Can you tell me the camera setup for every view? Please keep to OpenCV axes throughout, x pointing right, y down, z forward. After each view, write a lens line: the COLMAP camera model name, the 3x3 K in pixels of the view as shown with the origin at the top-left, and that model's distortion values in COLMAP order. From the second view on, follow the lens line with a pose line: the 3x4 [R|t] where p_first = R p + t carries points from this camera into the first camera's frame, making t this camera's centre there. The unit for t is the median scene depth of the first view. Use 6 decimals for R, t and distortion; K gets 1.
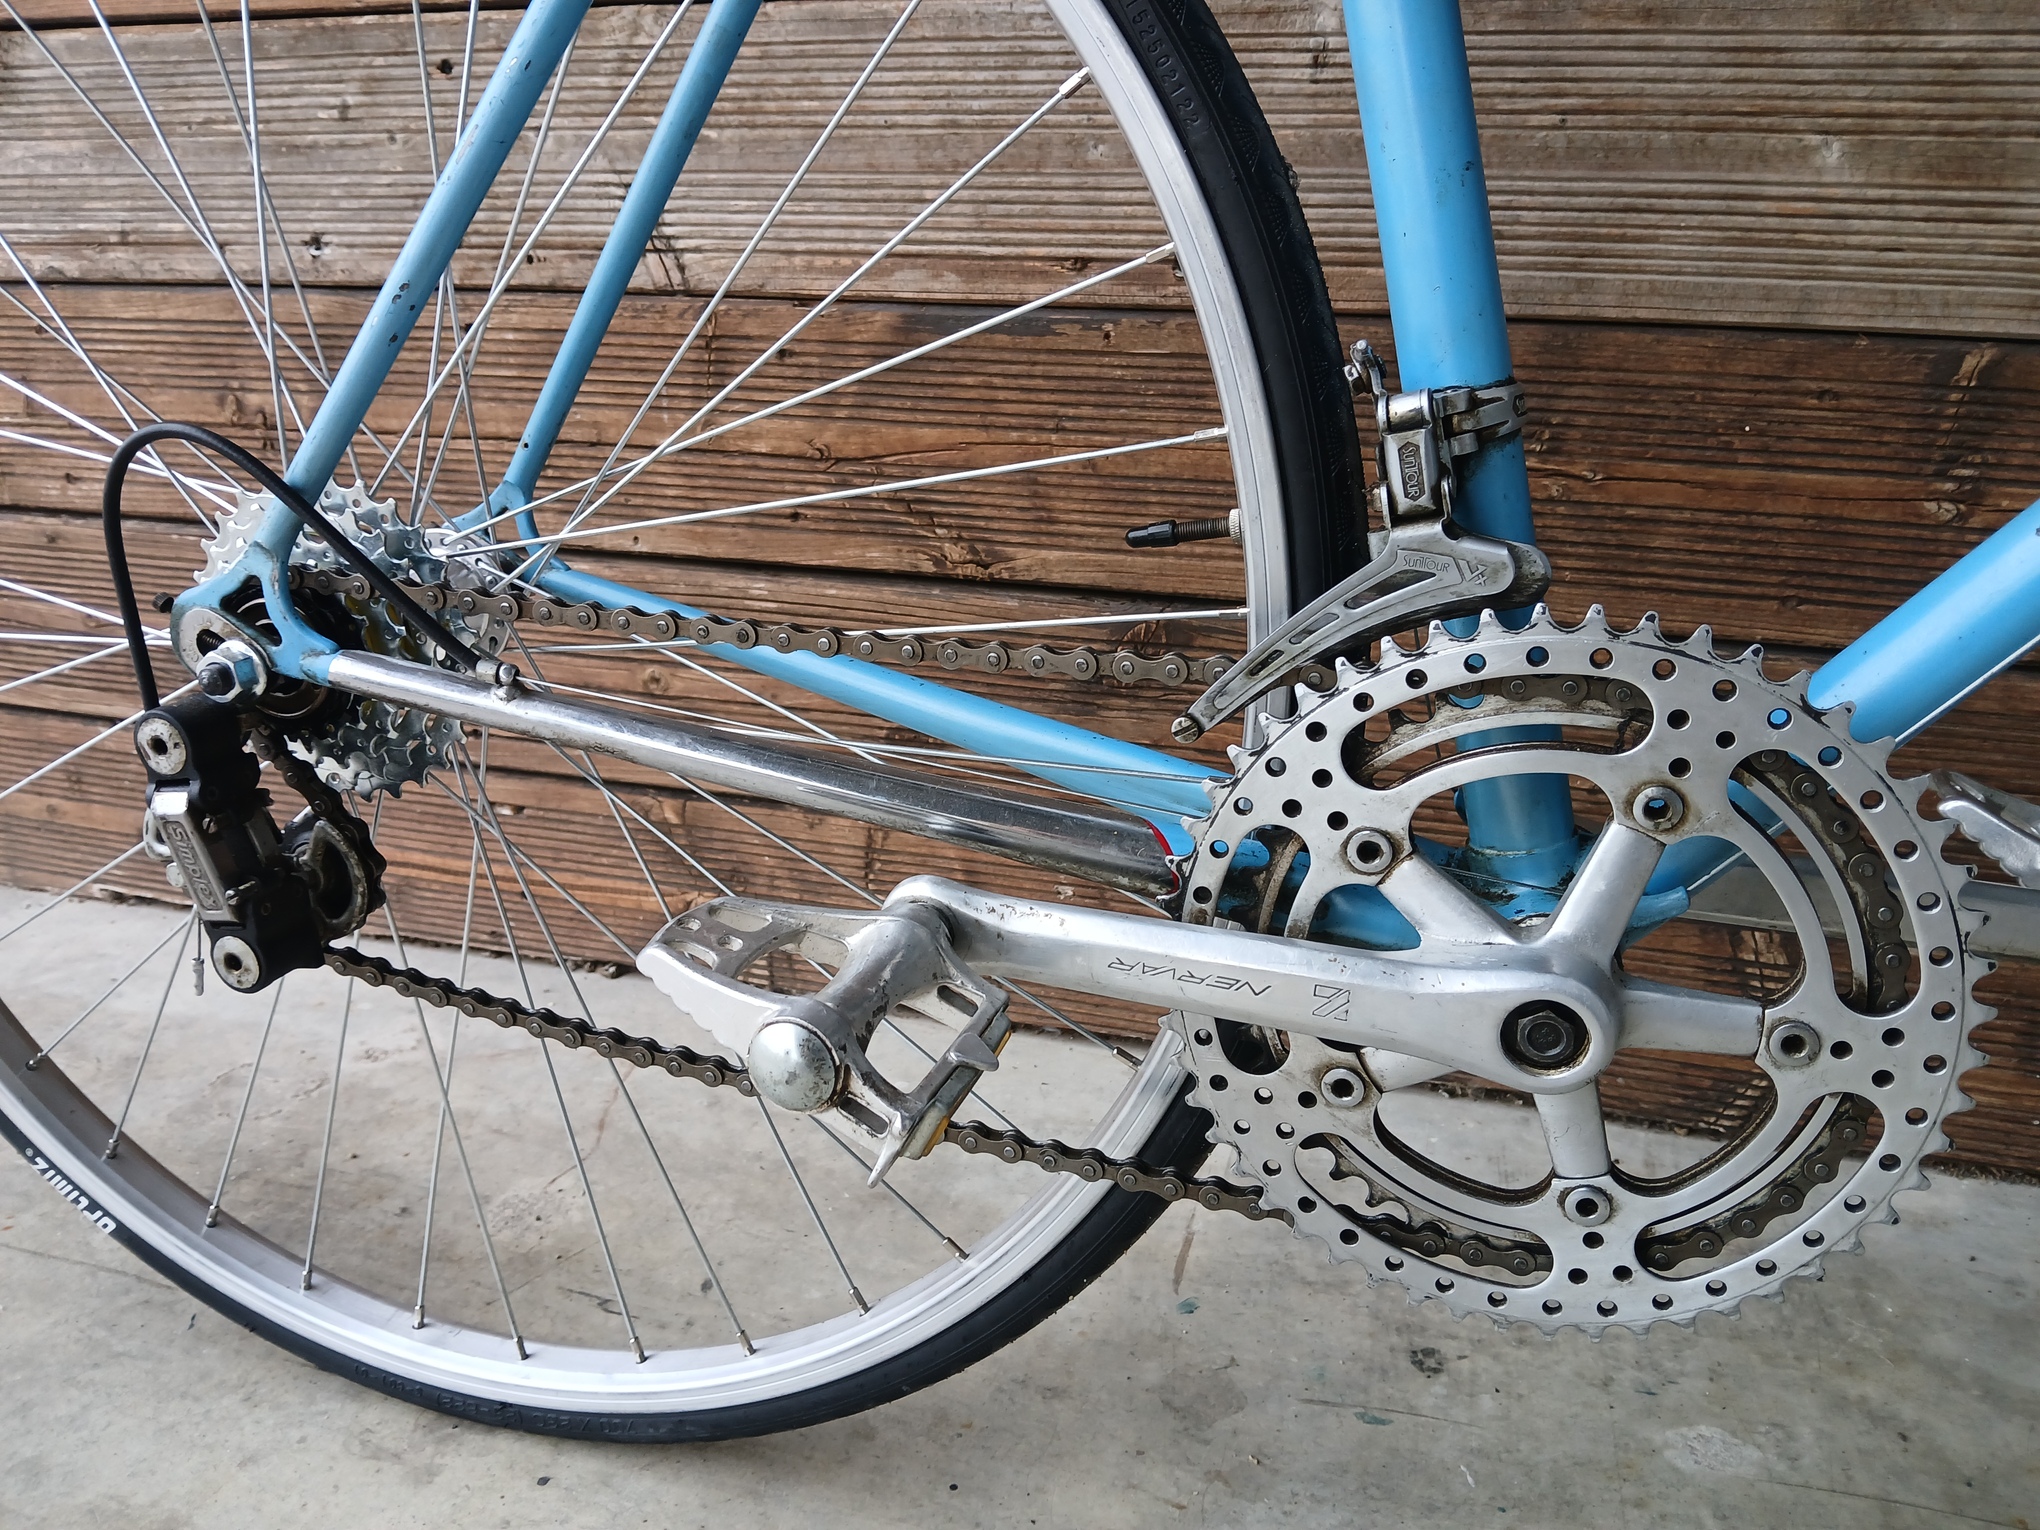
lens RADIAL K [[1603.0, 0, 991.4], [0, 1603.0, 774.1], [0, 0, 1]] dist [0.023112, -0.089203]
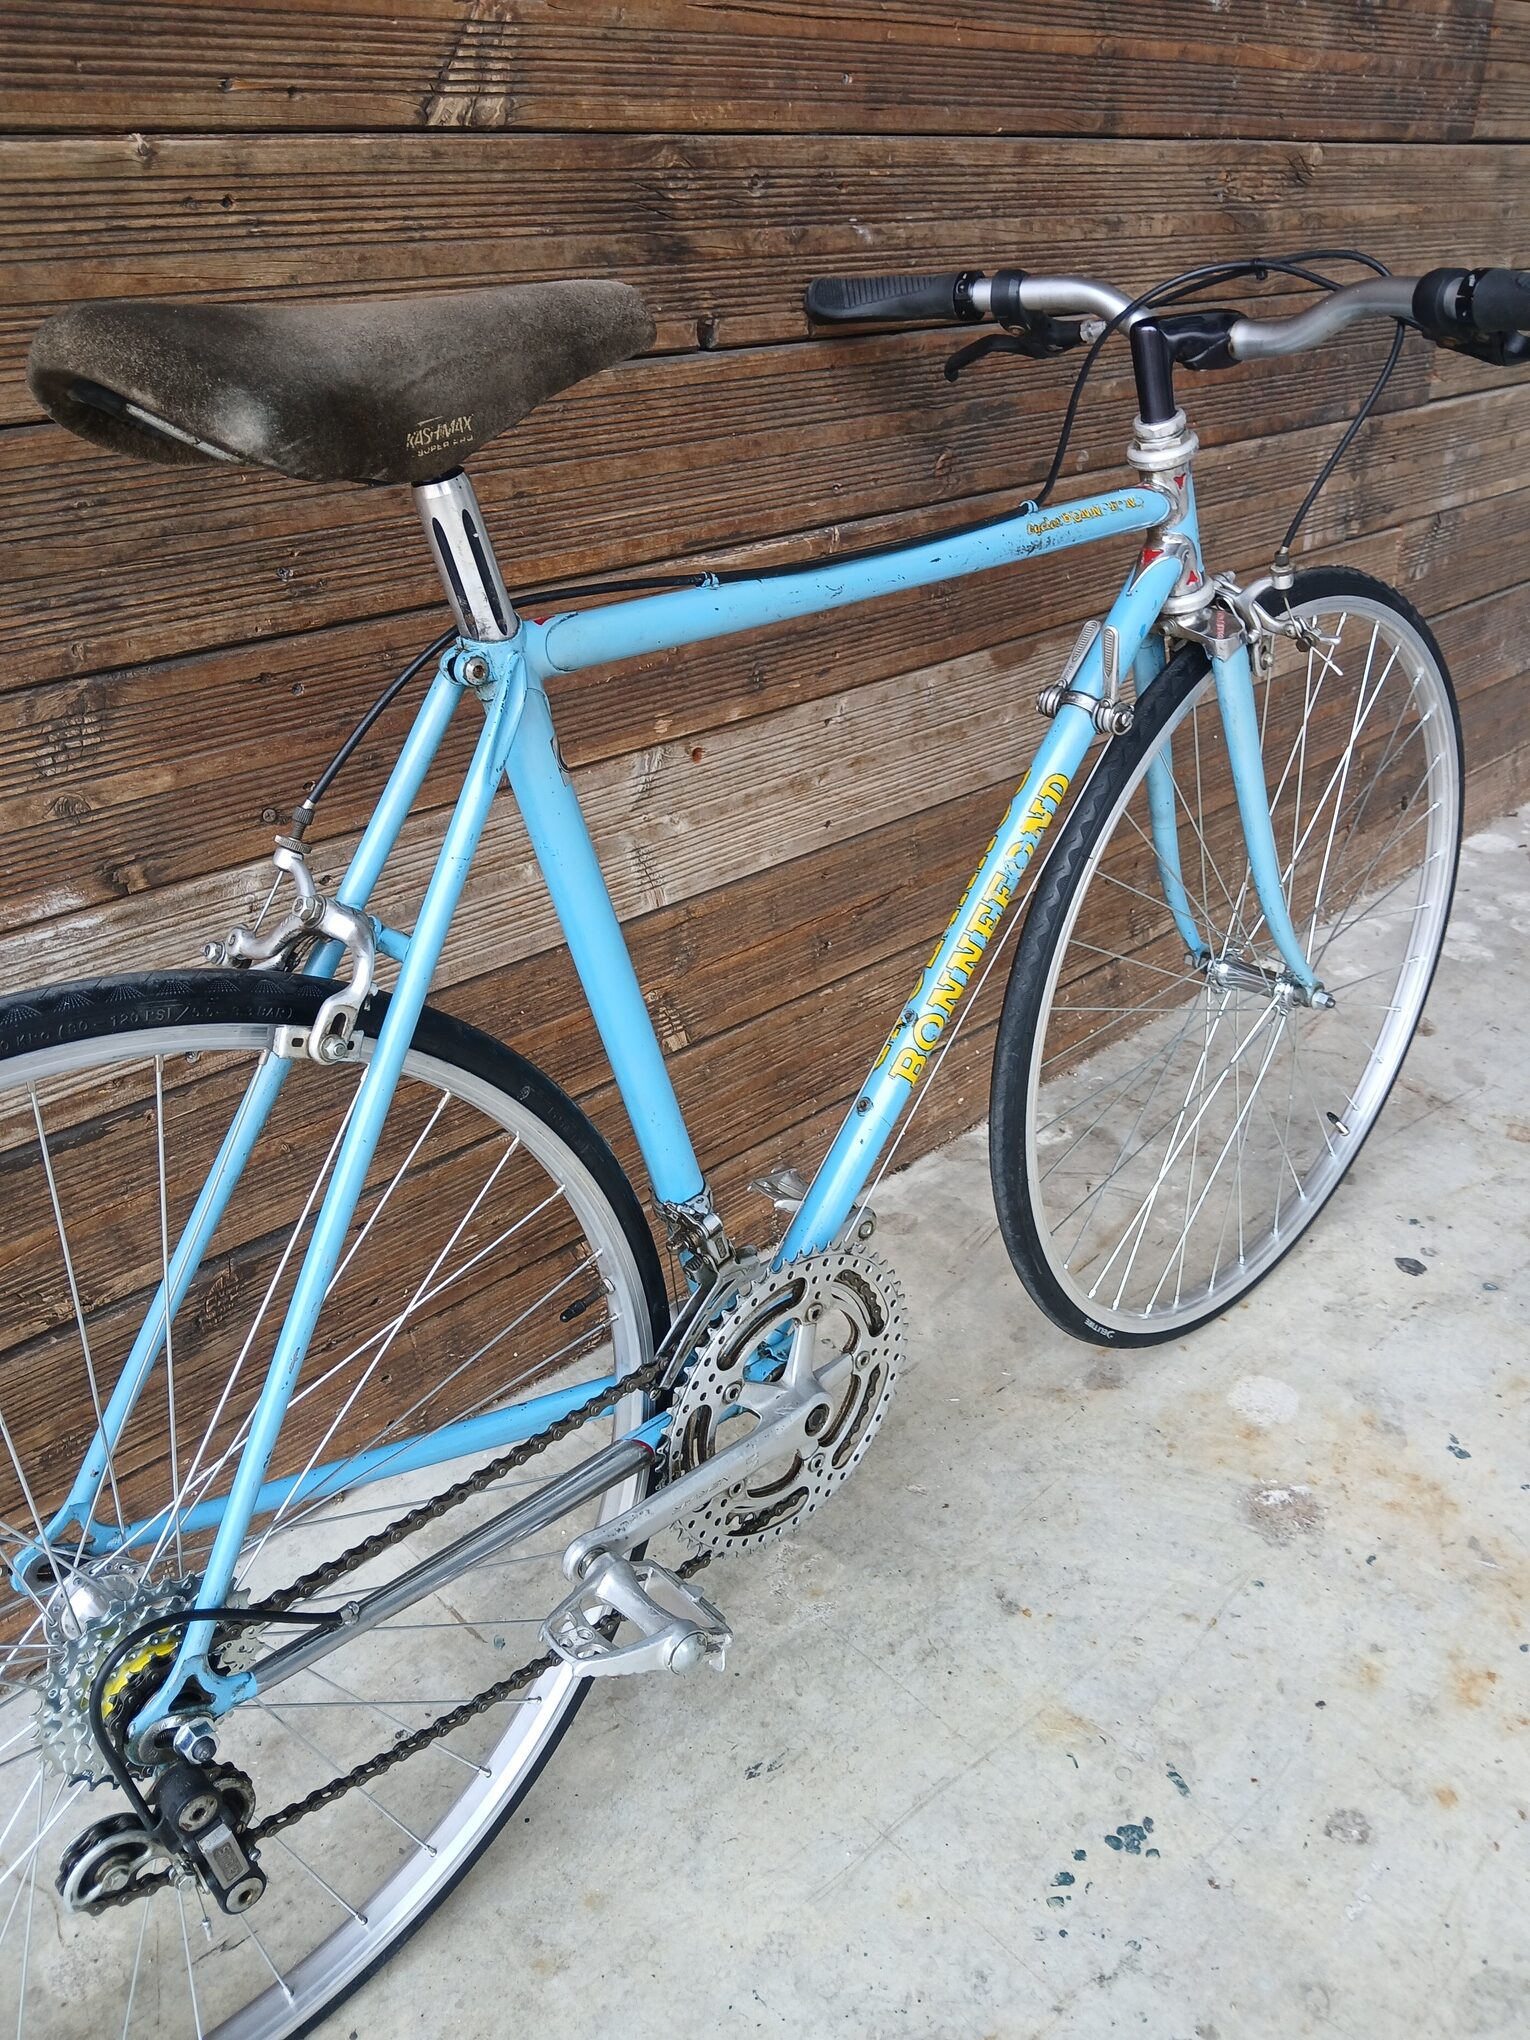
lens RADIAL K [[1603.0, 0, 782.5], [0, 1603.0, 1004.5], [0, 0, 1]] dist [0.023112, -0.089203]
pose [[0.487654, -0.410812, 0.770342, -0.759504], [0.316090, 0.905587, 0.282839, -0.652386], [-0.813806, 0.105570, 0.571467, -0.236219]]
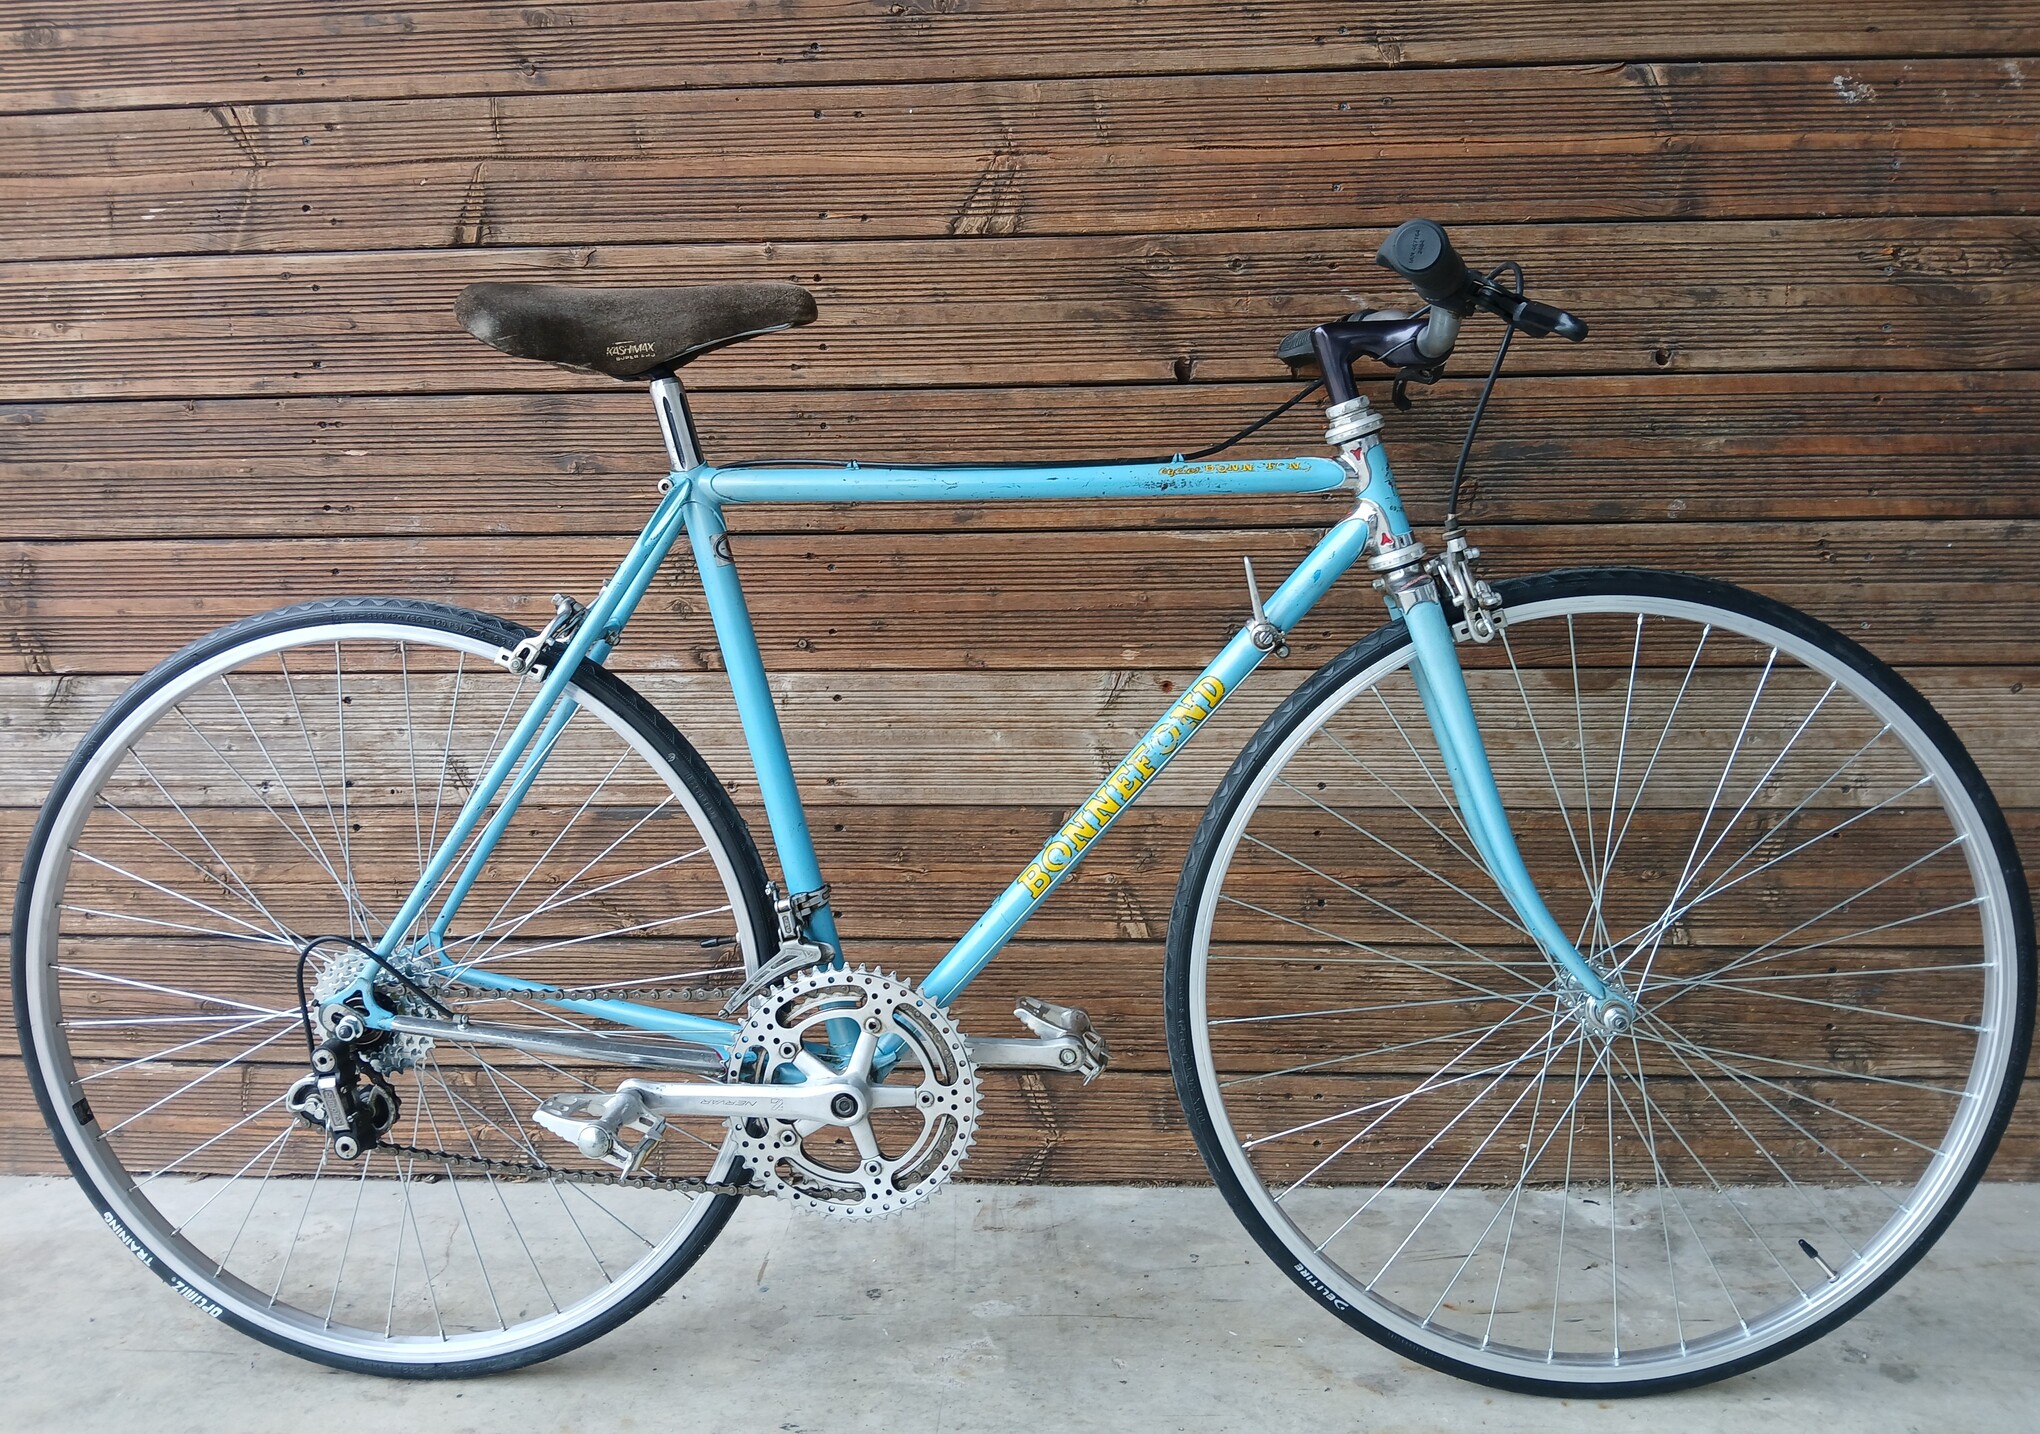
lens RADIAL K [[1606.2, 0, 995.8], [0, 1606.2, 681.6], [0, 0, 1]] dist [0.025589, -0.089002]
pose [[0.972860, -0.053859, 0.225039, -0.012462], [0.099539, 0.975361, -0.196883, 0.004219], [-0.208890, 0.213940, 0.954251, -1.285224]]
